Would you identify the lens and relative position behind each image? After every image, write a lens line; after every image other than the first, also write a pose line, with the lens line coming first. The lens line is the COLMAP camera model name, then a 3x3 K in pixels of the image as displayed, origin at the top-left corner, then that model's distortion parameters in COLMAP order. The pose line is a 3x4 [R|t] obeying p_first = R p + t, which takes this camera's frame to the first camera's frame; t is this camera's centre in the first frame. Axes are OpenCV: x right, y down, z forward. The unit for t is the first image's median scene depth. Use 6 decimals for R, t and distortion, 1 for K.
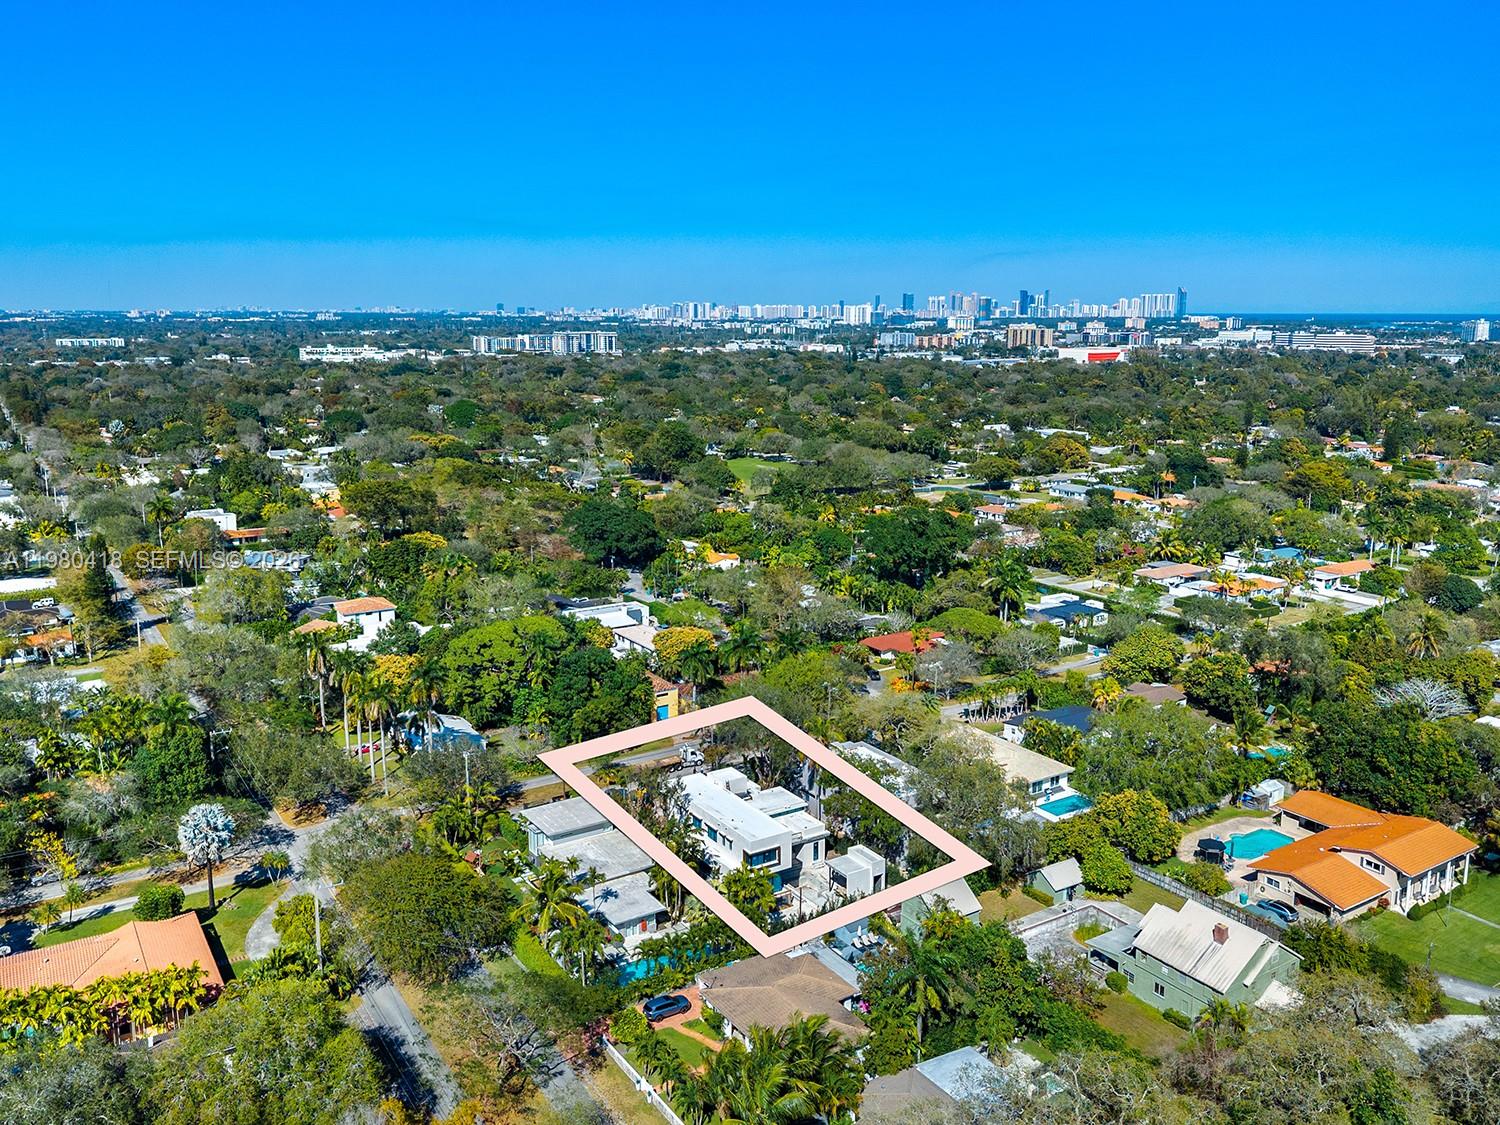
lens RADIAL K [[1217.6, 0, 750.0], [0, 1217.6, 562.5], [0, 0, 1]] dist [0.055284, -0.006926]
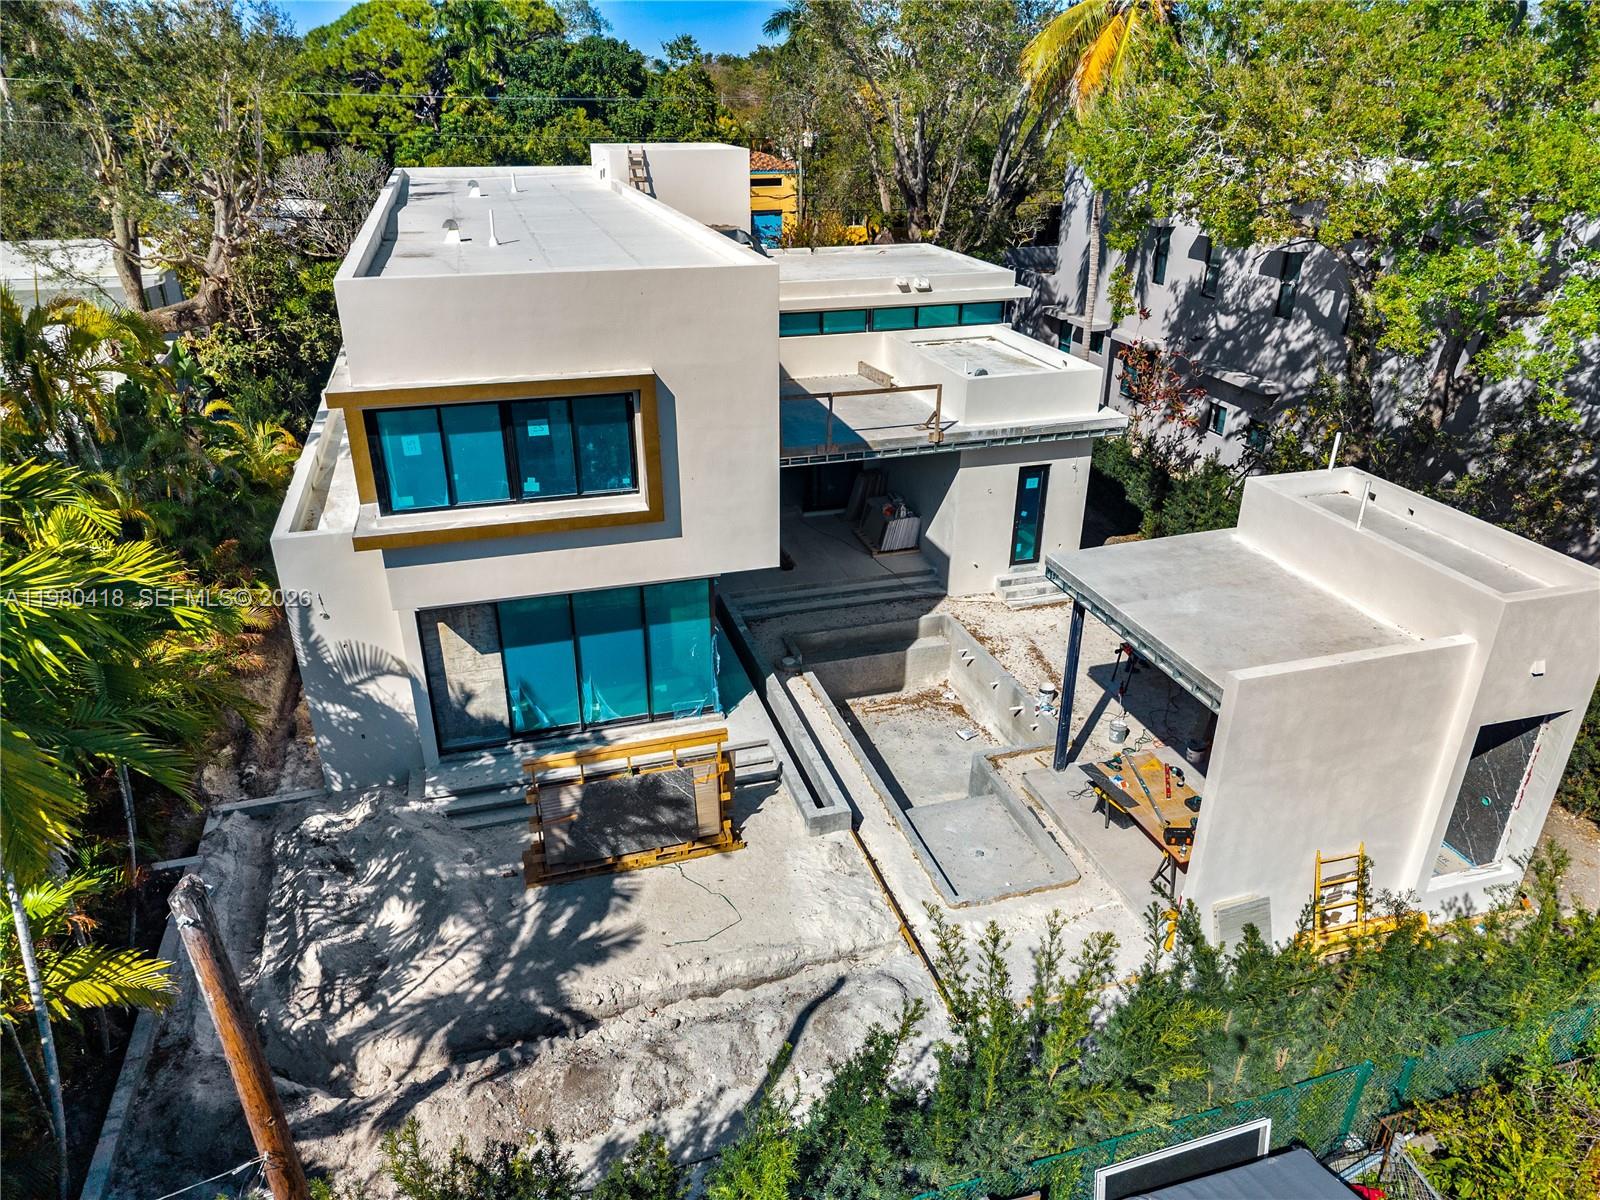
lens RADIAL K [[1055.0, 0, 811.3], [0, 1055.0, 607.9], [0, 0, 1]] dist [0.058608, -0.115303]
pose [[0.963537, 0.120923, -0.238694, 0.034535], [-0.060573, 0.967475, 0.245608, 0.118923], [0.260630, -0.222194, 0.939522, 0.470378]]
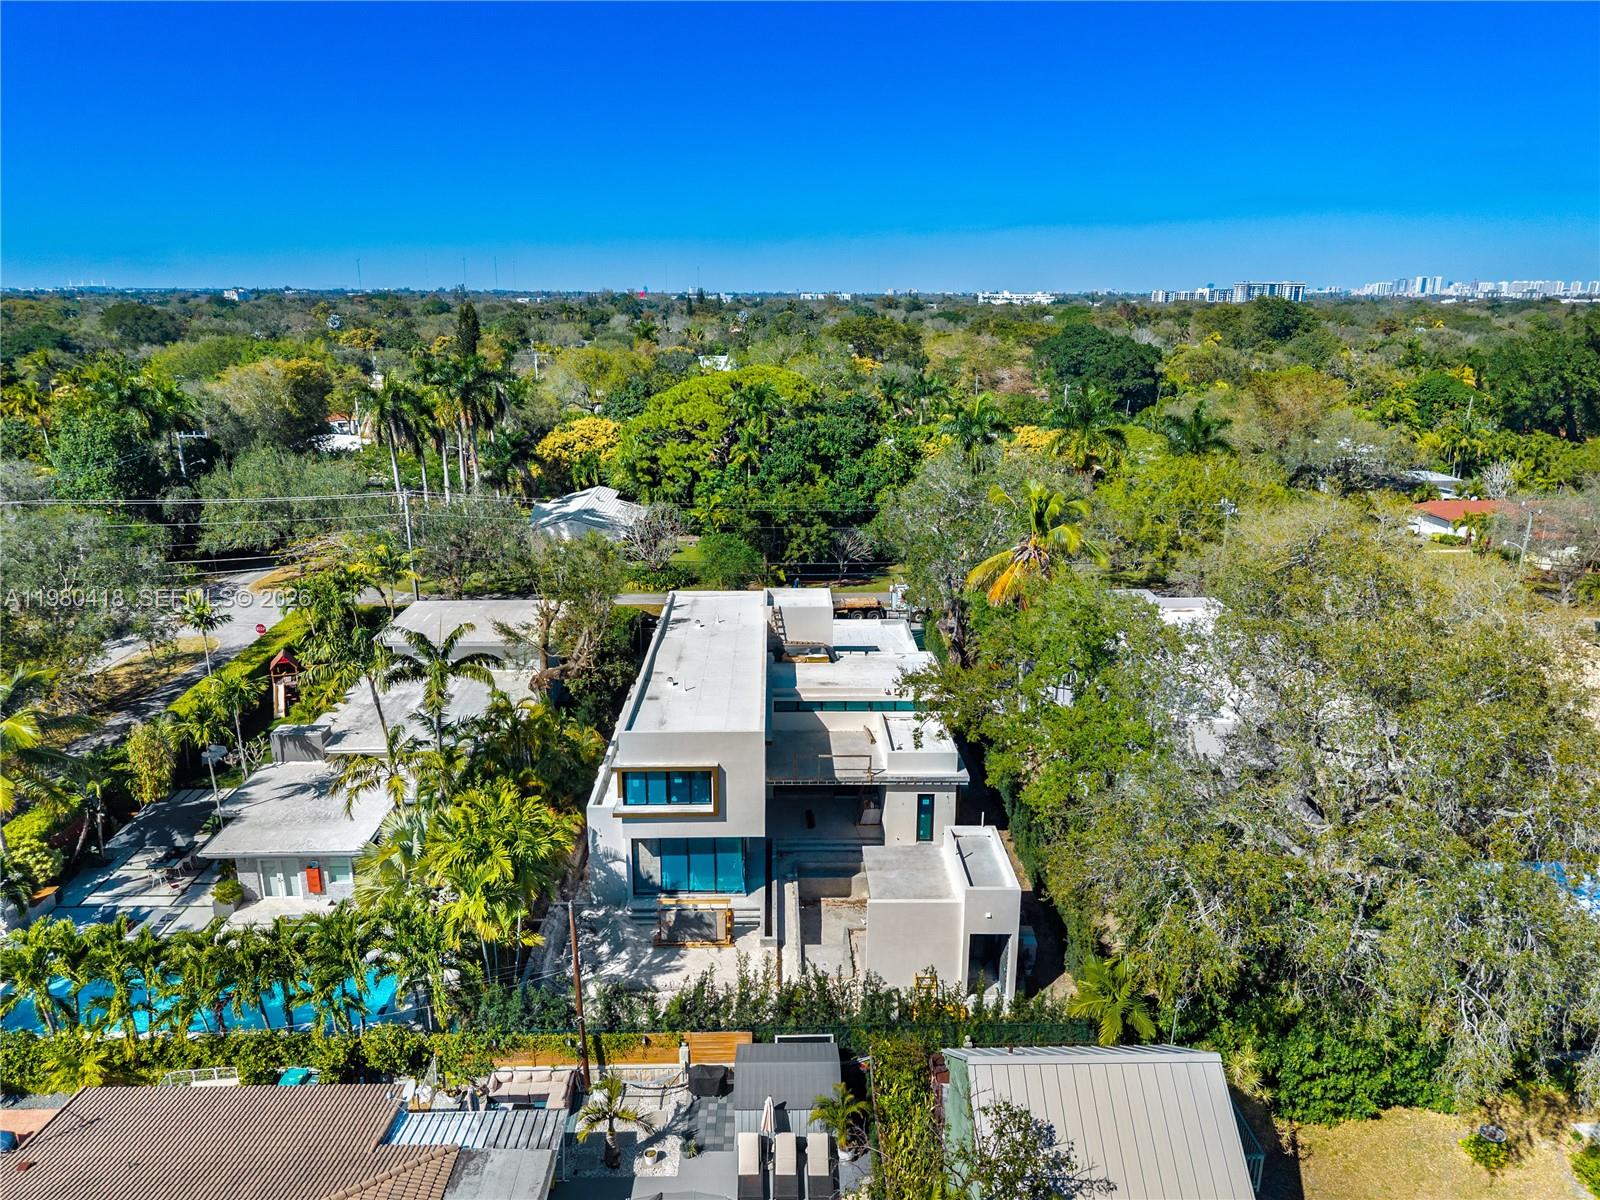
lens RADIAL K [[1076.1, 0, 800.0], [0, 1076.1, 600.0], [0, 0, 1]] dist [0.097126, -0.127670]
pose [[0.850719, 0.142654, -0.505893, 0.098990], [-0.109573, 0.989452, 0.094751, 0.080805], [0.514074, -0.025175, 0.857377, 0.393351]]
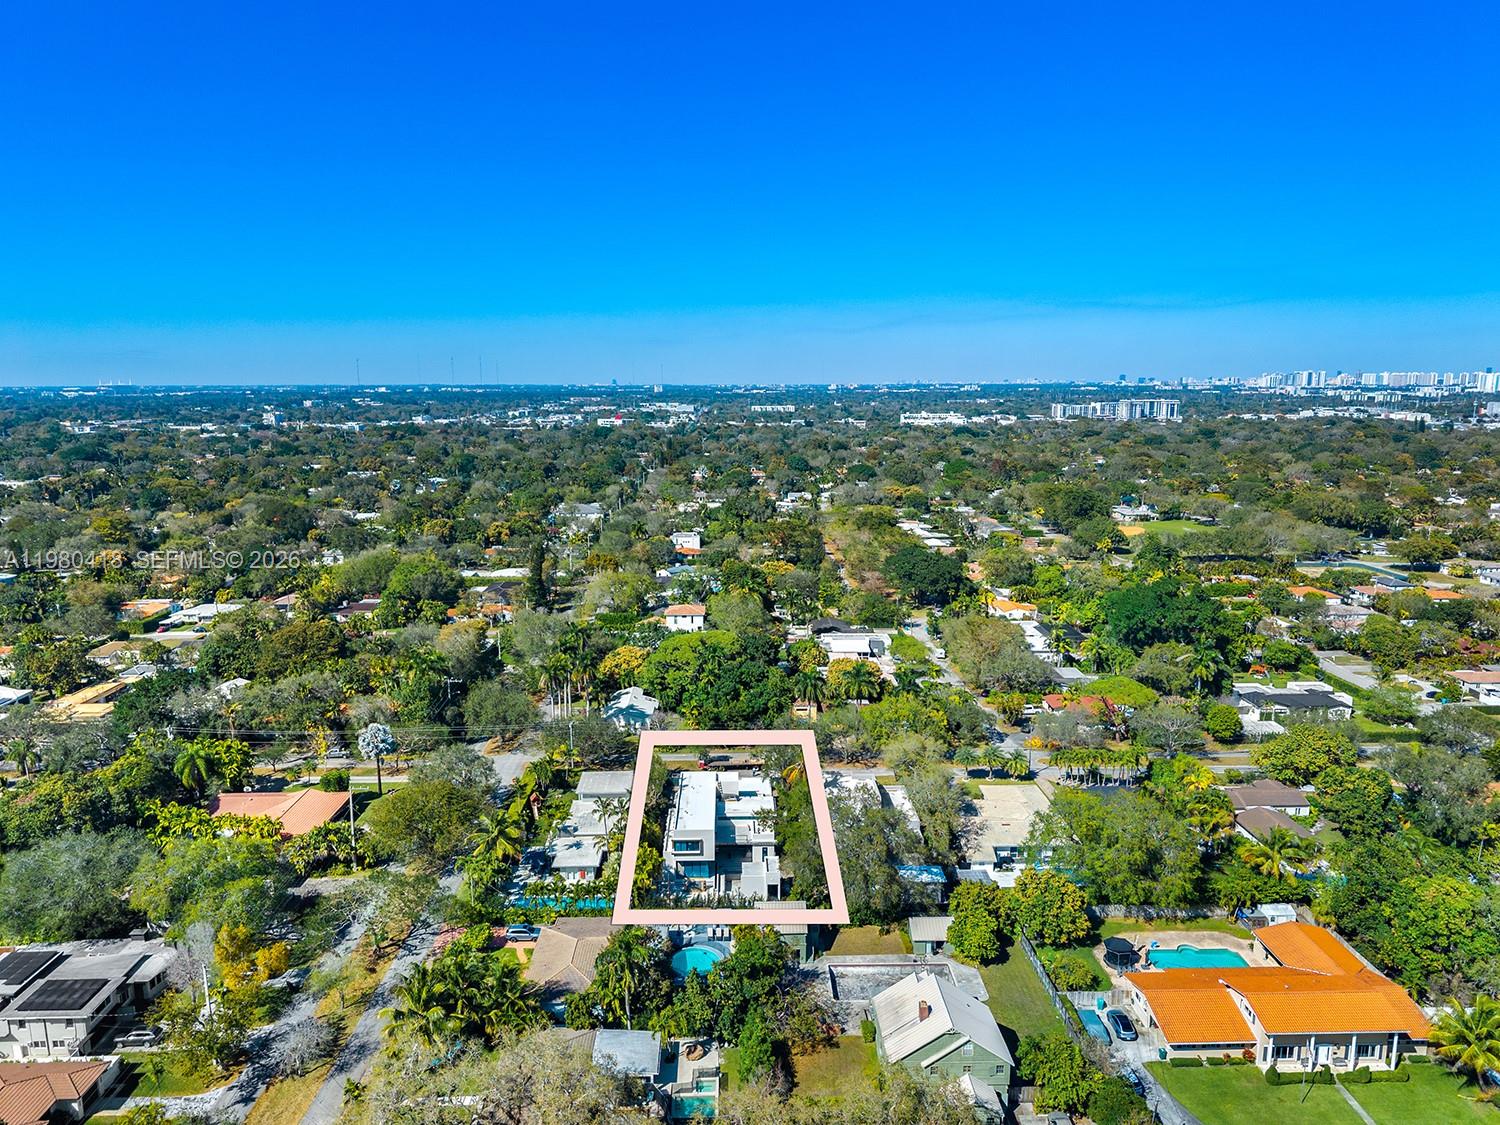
lens RADIAL K [[1008.9, 0, 750.0], [0, 1008.9, 562.5], [0, 0, 1]] dist [0.097126, -0.127670]
pose [[0.848667, 0.088971, -0.521390, 0.293745], [-0.102862, 0.994693, 0.002307, -0.024610], [0.518829, 0.051673, 0.853315, 0.081193]]
